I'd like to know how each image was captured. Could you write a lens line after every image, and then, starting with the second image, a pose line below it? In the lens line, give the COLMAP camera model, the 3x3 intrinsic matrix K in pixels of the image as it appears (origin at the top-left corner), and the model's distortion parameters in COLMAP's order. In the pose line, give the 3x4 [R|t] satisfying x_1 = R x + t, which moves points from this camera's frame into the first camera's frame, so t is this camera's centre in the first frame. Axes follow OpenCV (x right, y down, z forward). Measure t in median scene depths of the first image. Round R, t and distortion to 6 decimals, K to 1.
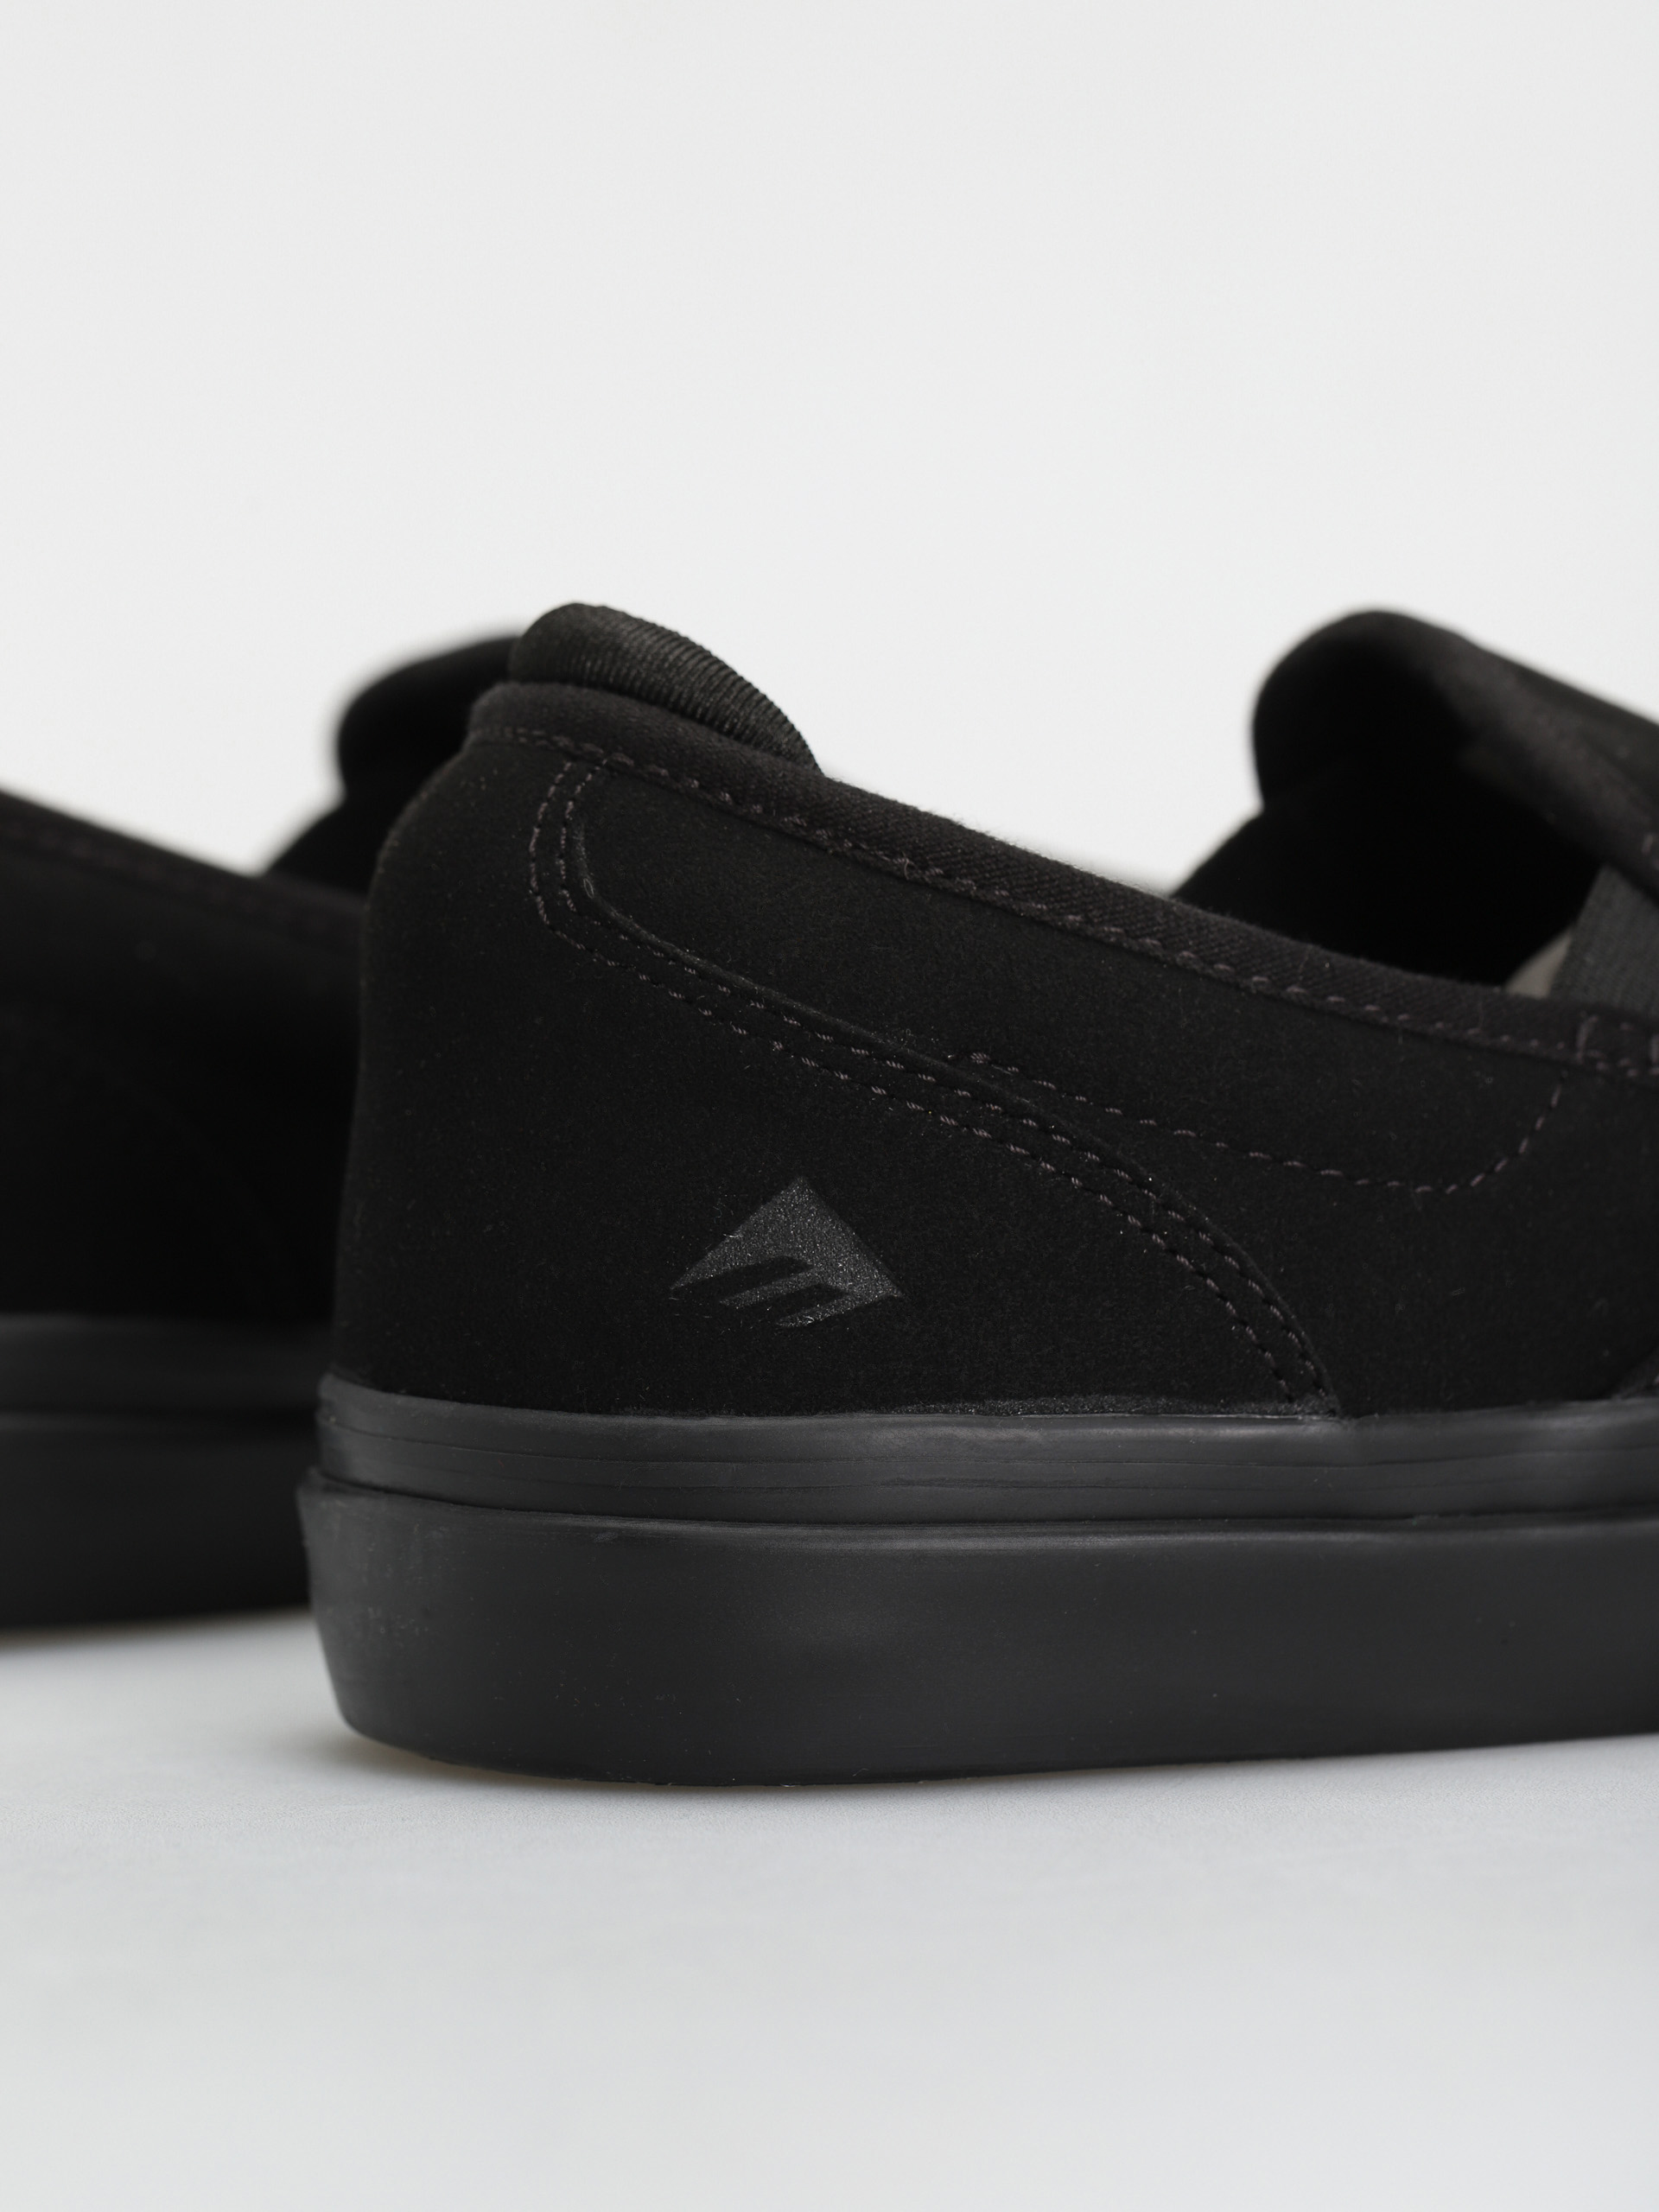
lens RADIAL K [[7193.6, 0, 829.5], [0, 7193.6, 1099.5], [0, 0, 1]] dist [-0.393798, 0.000000]
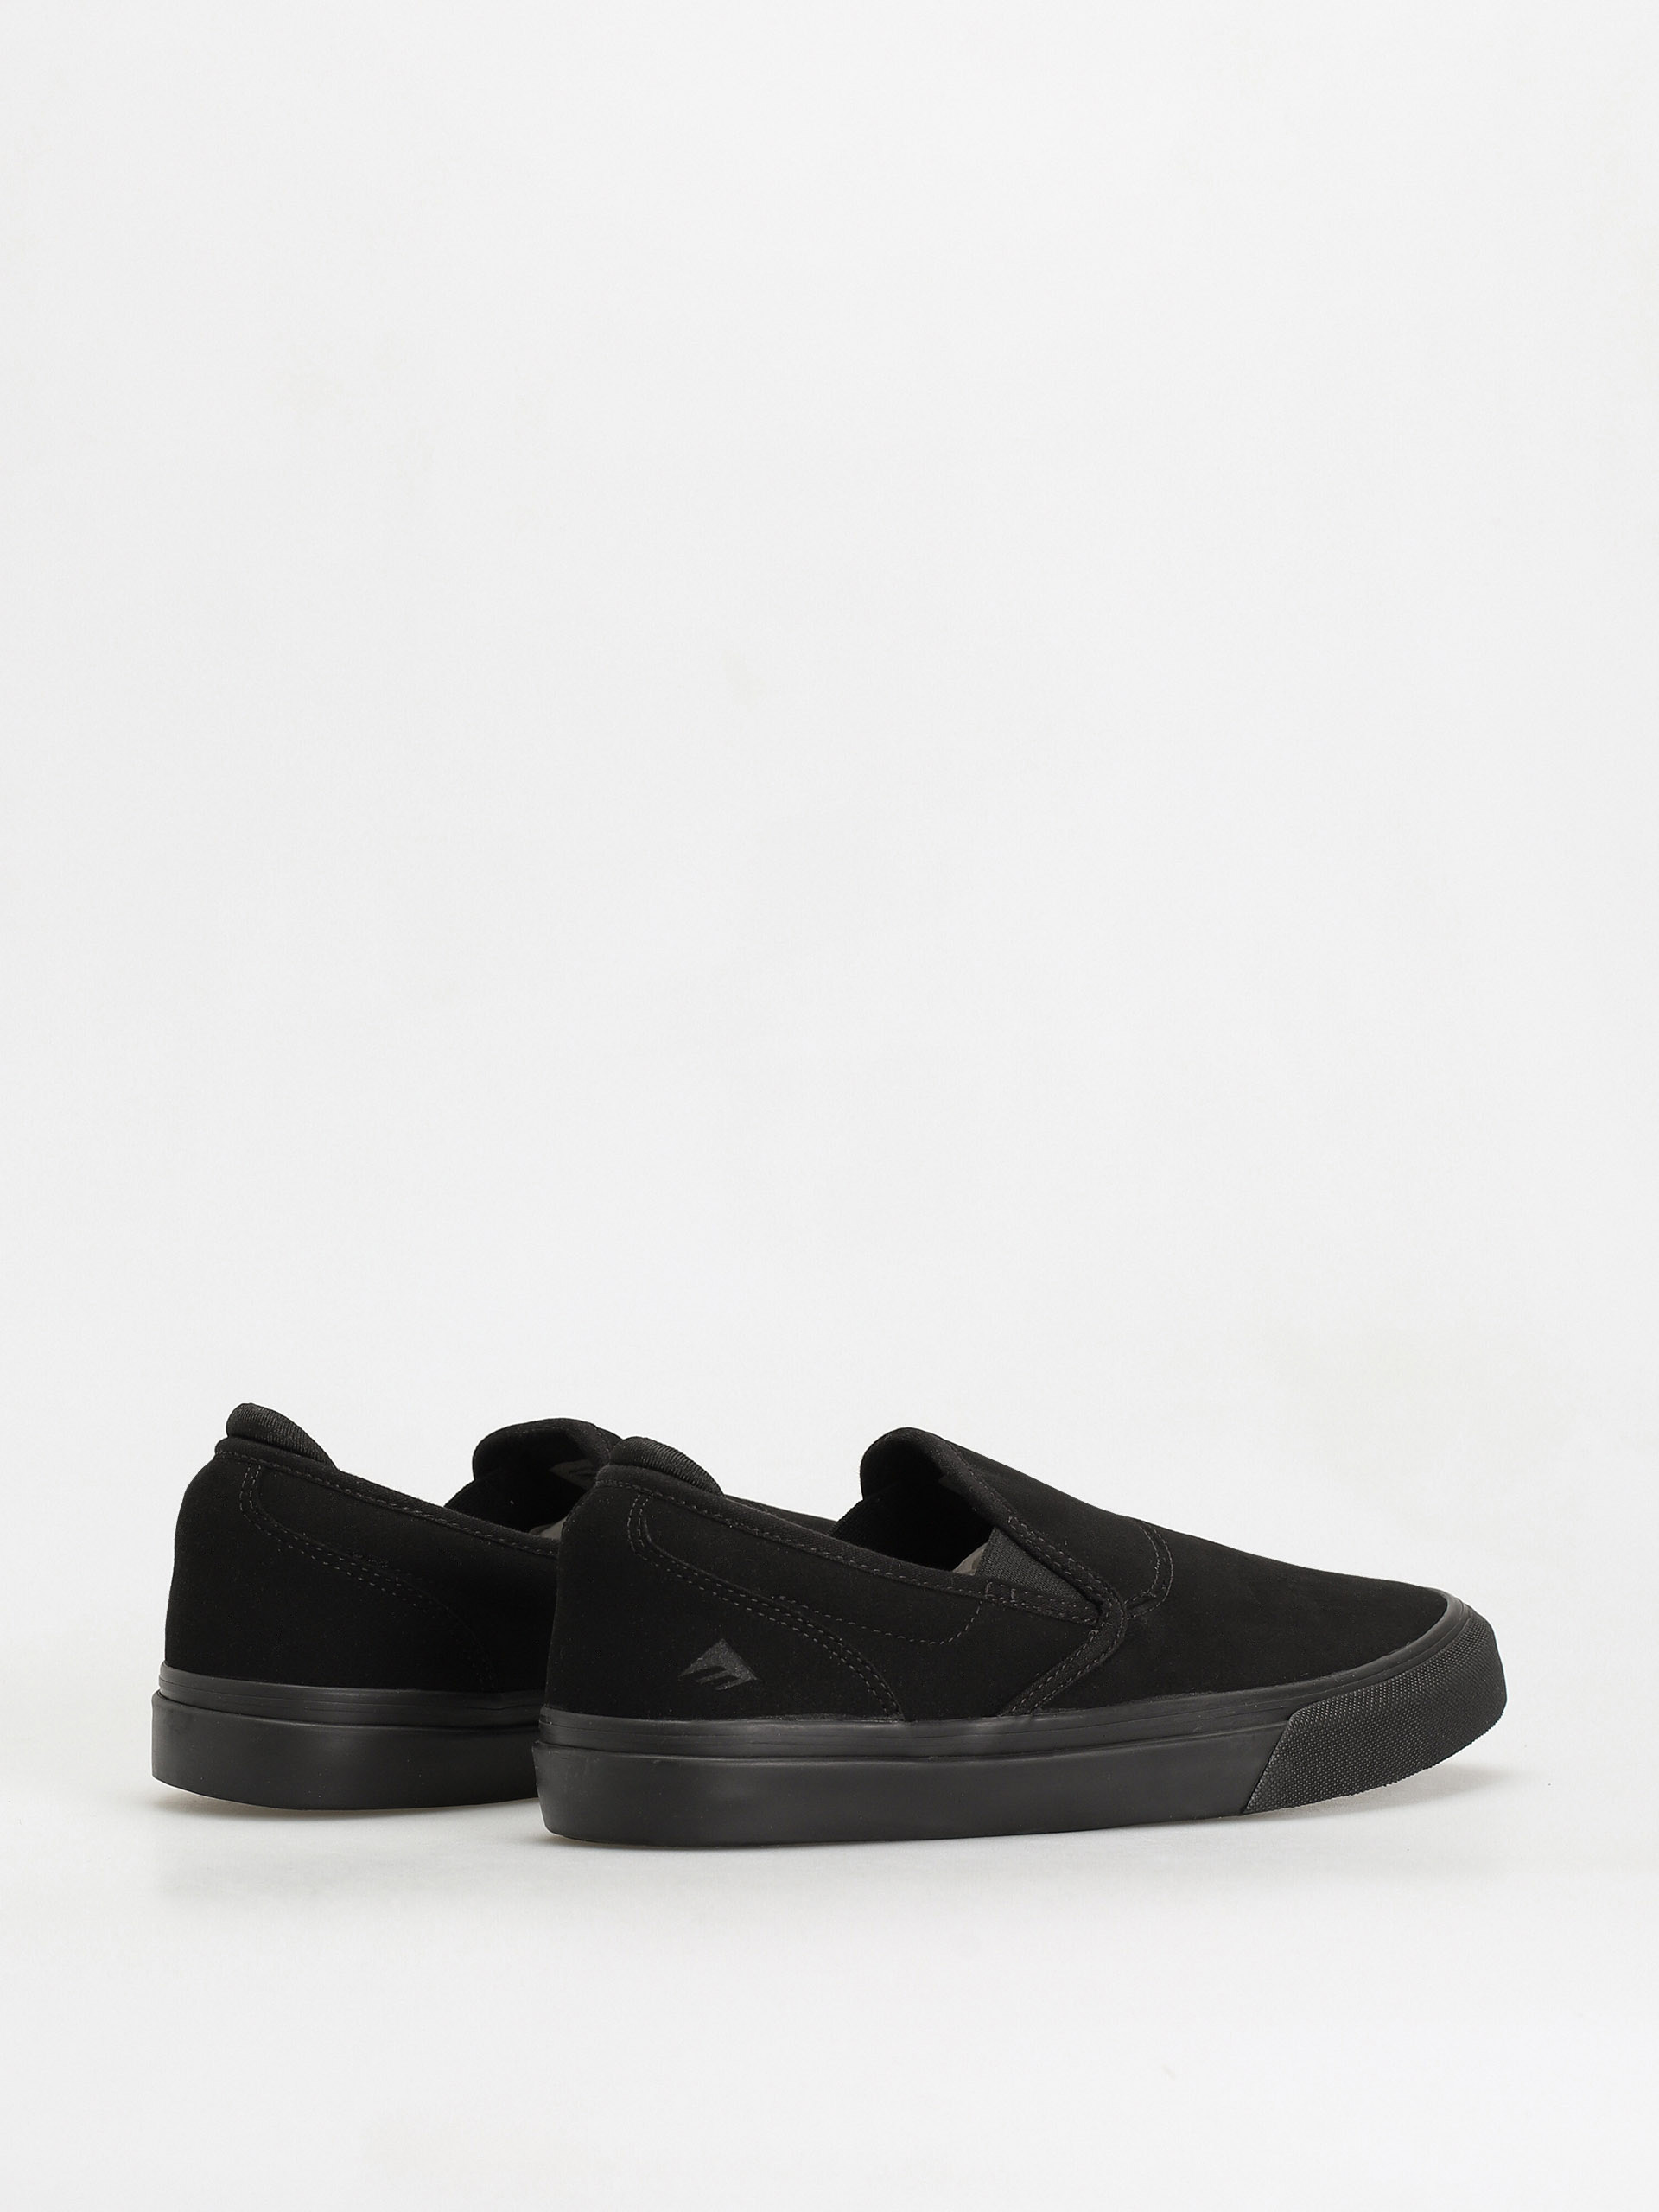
lens RADIAL K [[7193.6, 0, 831.1], [0, 7193.6, 1108.0], [0, 0, 1]] dist [-0.393798, 0.000000]
pose [[0.994510, 0.009649, 0.104194, -0.262245], [-0.003804, 0.998415, -0.056151, -0.040291], [-0.104570, 0.055446, 0.992971, -1.884216]]
